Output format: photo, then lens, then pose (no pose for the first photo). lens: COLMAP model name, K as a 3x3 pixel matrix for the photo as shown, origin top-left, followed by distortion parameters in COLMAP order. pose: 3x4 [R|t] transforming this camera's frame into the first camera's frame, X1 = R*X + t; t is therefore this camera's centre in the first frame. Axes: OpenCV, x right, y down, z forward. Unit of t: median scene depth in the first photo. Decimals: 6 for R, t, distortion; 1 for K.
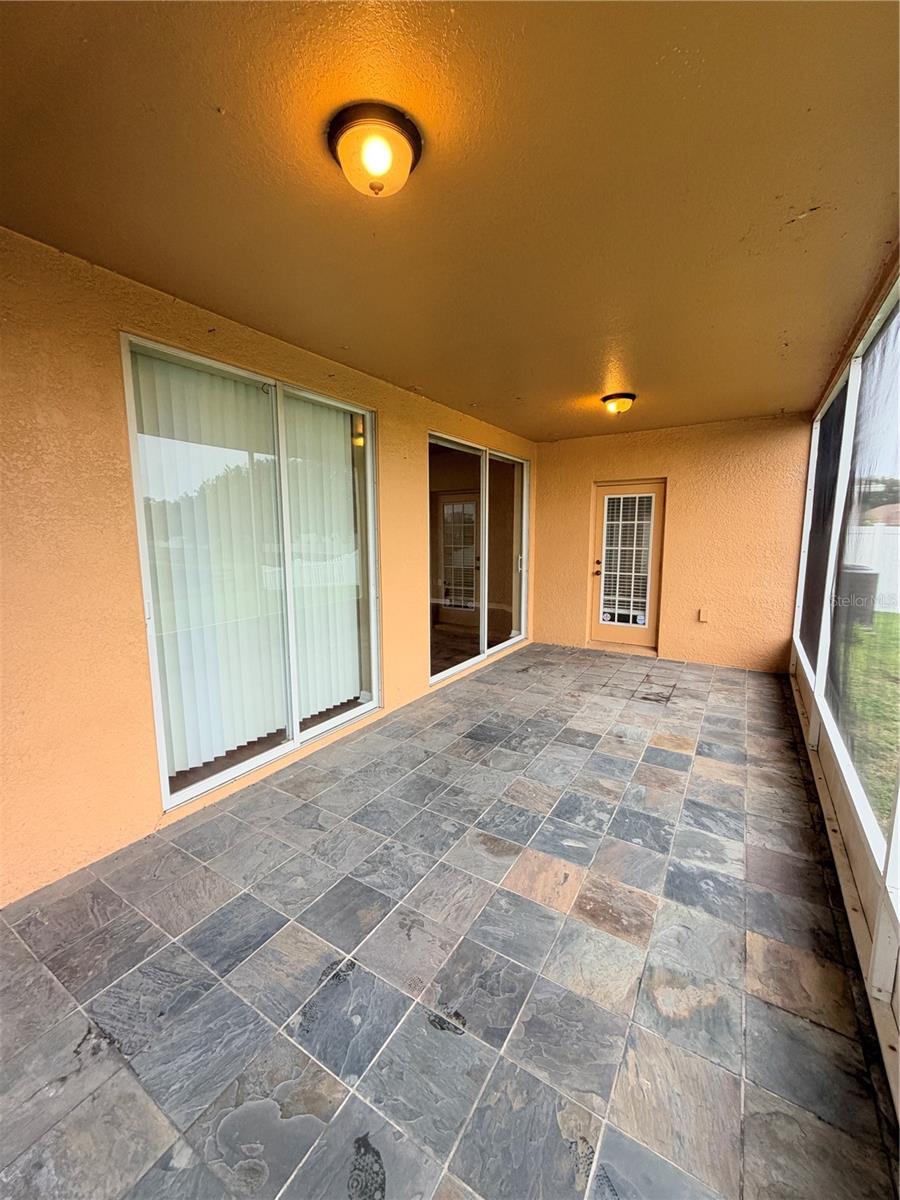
lens RADIAL K [[476.0, 0, 446.9], [0, 476.0, 599.3], [0, 0, 1]] dist [-0.001893, 0.000796]
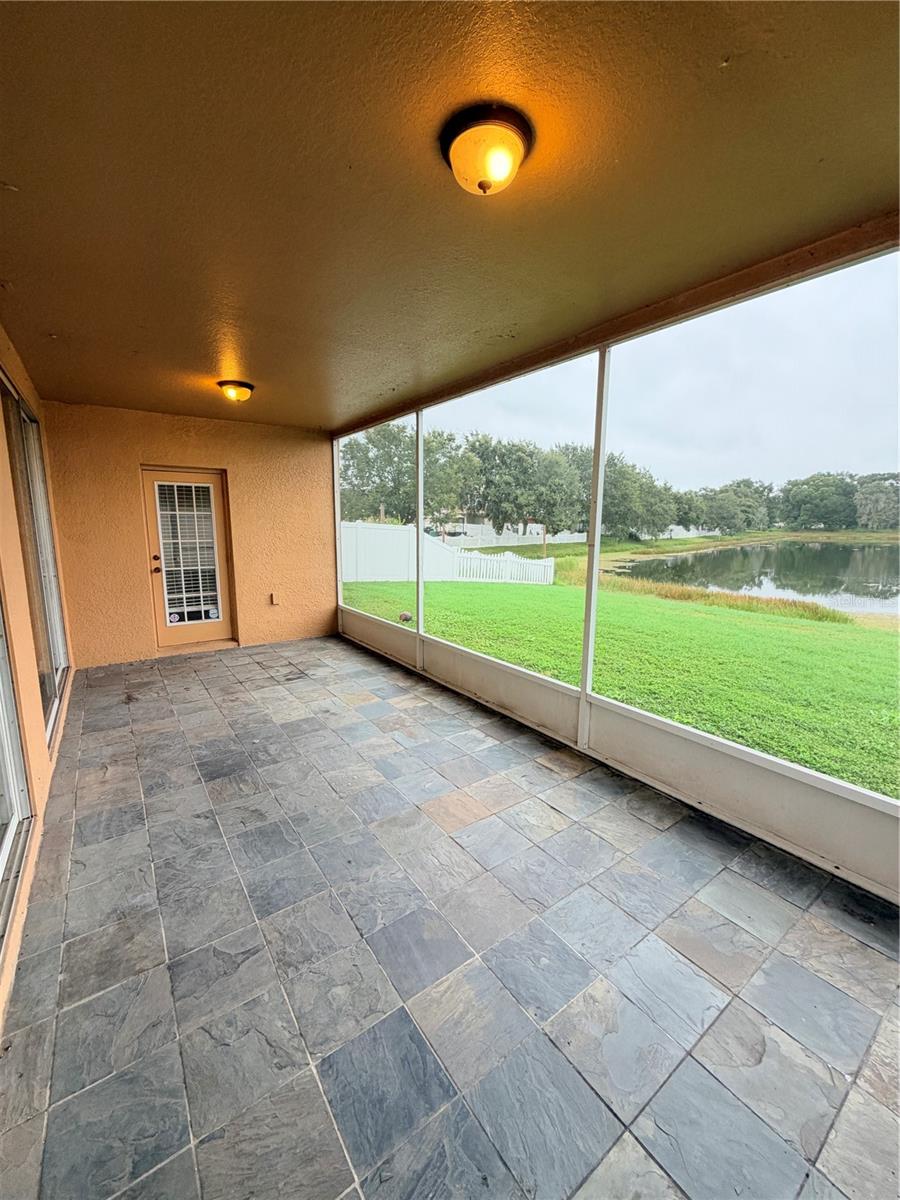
lens RADIAL K [[476.0, 0, 447.3], [0, 476.0, 598.3], [0, 0, 1]] dist [-0.001893, 0.000796]
pose [[0.378615, -0.139933, 0.914915, -0.385144], [0.124613, 0.987212, 0.099422, -0.032742], [-0.917127, 0.076368, 0.391211, 0.229392]]
